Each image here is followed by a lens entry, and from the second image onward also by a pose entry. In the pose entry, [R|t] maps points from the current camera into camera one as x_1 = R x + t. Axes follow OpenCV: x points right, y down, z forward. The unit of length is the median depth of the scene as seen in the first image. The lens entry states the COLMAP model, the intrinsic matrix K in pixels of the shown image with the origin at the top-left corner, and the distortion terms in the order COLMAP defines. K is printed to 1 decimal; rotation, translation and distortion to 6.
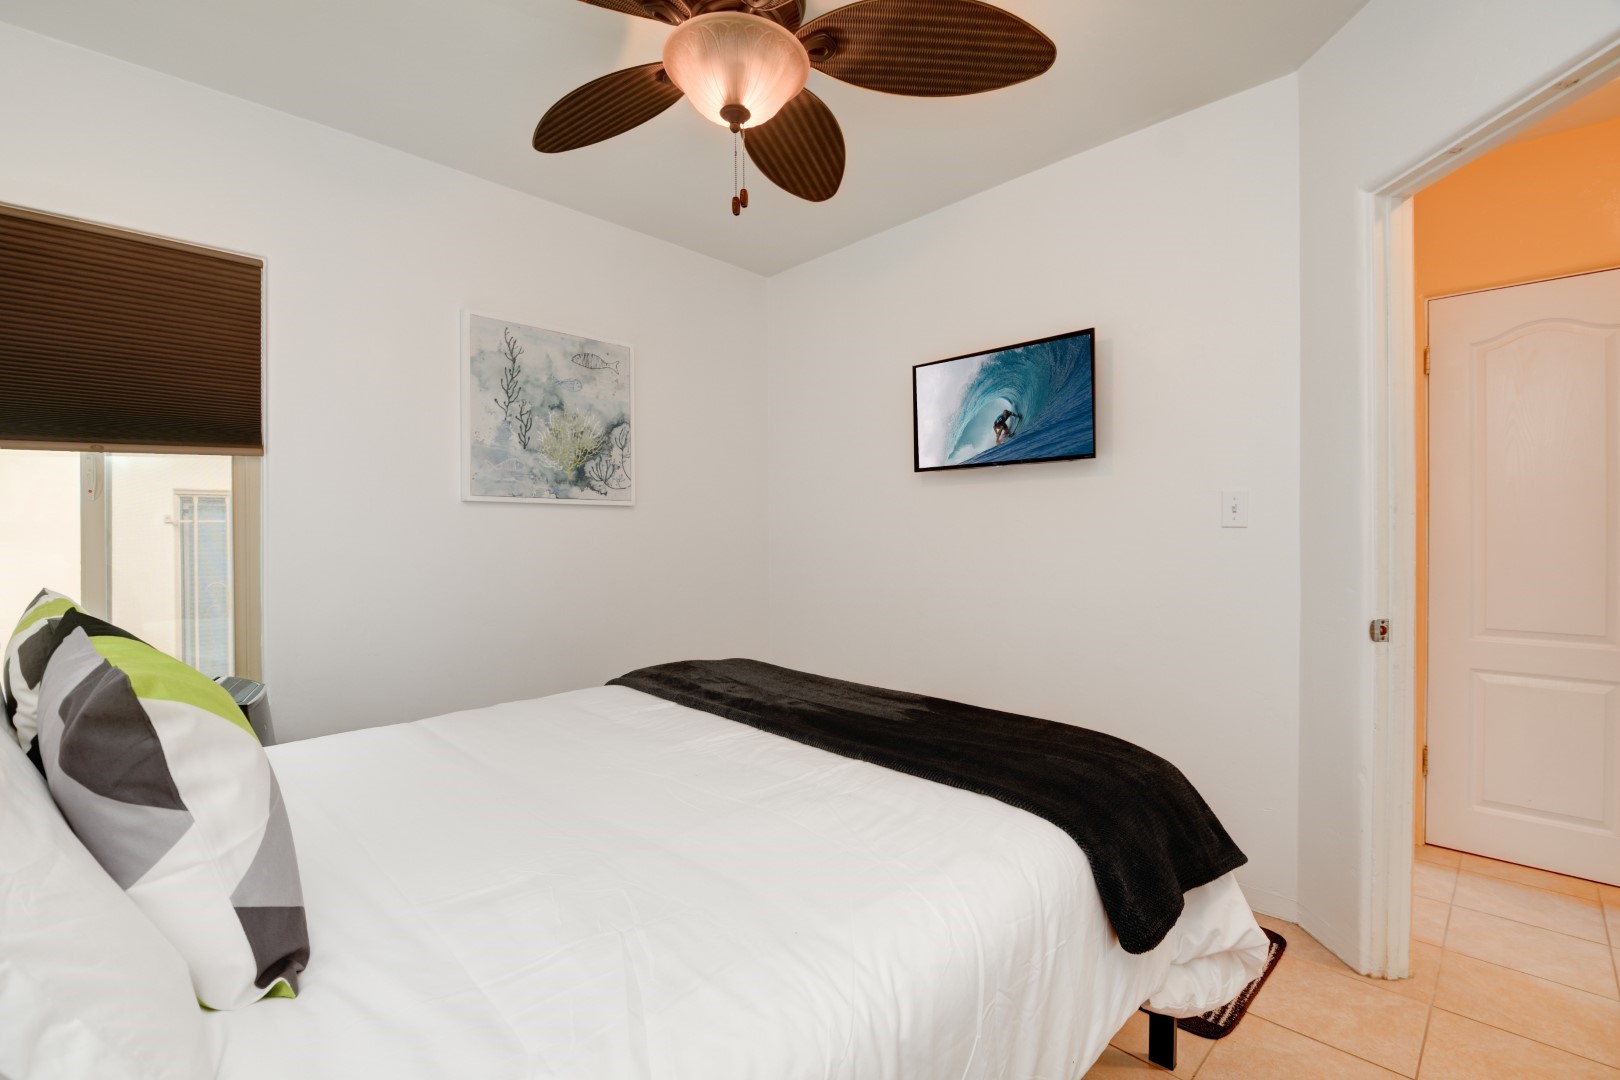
lens RADIAL K [[734.3, 0, 795.4], [0, 734.3, 537.9], [0, 0, 1]] dist [0.025758, -0.024449]
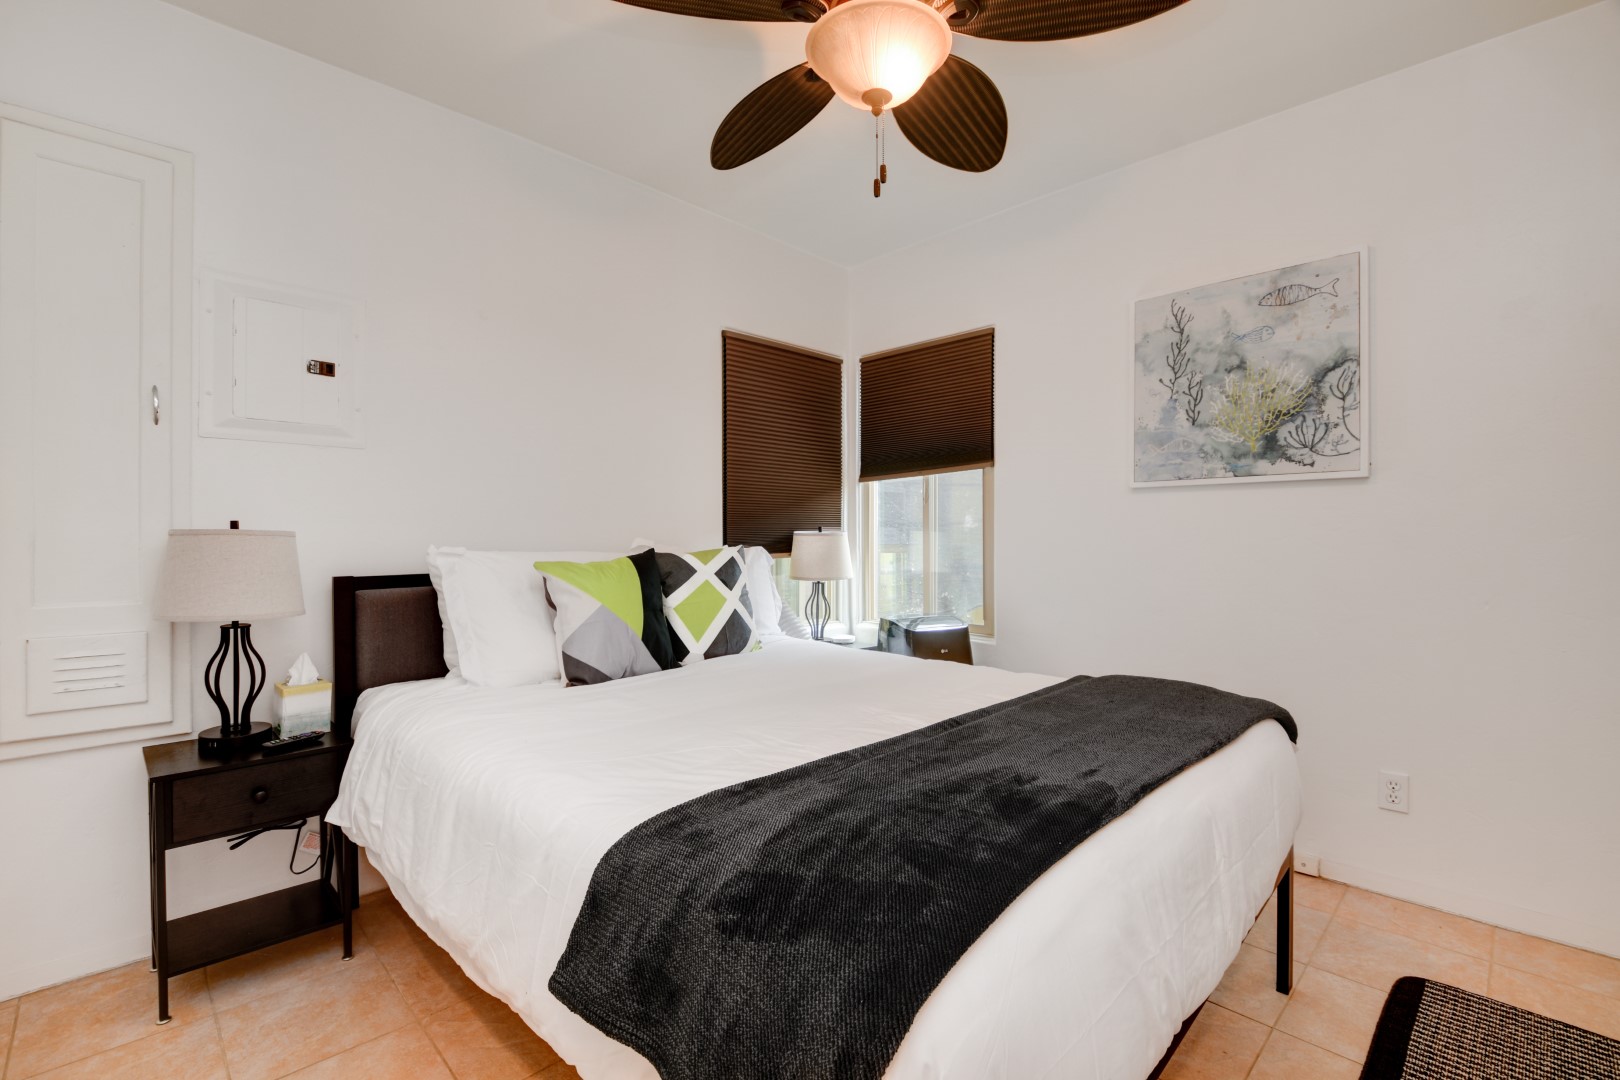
lens RADIAL K [[734.3, 0, 795.4], [0, 734.3, 537.9], [0, 0, 1]] dist [0.025758, -0.024449]
pose [[-0.032015, 0.003404, -0.999482, 0.536627], [-0.005975, 0.999976, 0.003597, 0.016023], [0.999470, 0.006087, -0.031994, 0.528870]]
